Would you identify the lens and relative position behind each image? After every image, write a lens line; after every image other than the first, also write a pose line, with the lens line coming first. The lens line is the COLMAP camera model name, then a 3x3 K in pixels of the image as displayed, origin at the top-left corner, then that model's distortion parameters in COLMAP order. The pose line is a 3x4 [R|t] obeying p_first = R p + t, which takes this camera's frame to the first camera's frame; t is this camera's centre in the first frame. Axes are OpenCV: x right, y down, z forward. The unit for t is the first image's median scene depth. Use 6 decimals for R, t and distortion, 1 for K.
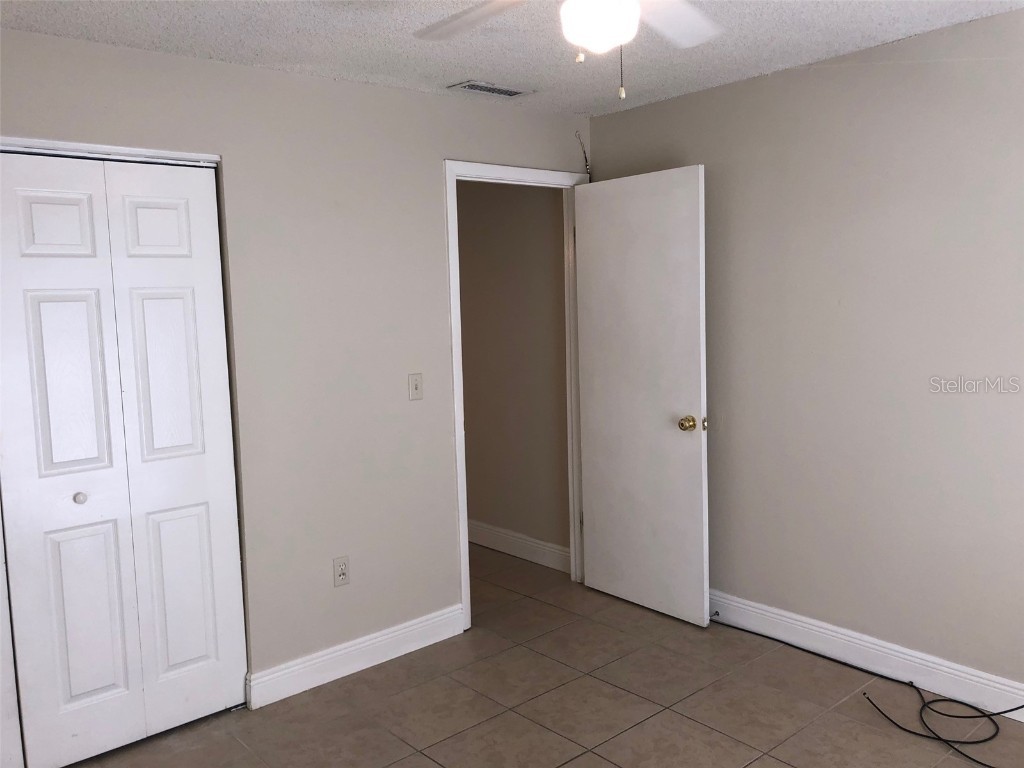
lens RADIAL K [[834.4, 0, 517.7], [0, 834.4, 382.0], [0, 0, 1]] dist [0.005981, 0.003202]
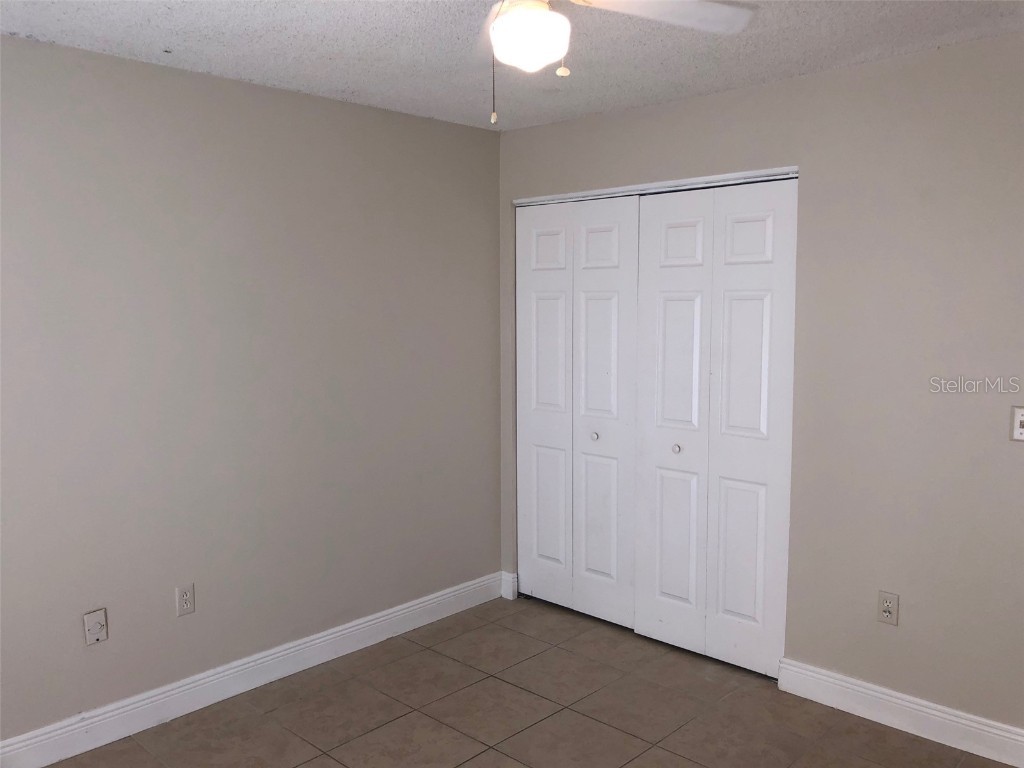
lens RADIAL K [[834.4, 0, 517.7], [0, 834.4, 382.0], [0, 0, 1]] dist [0.005981, 0.003202]
pose [[0.092594, 0.127595, -0.987495, 0.717767], [-0.102978, 0.987664, 0.117961, -0.091937], [0.990364, 0.090768, 0.104591, 0.583539]]
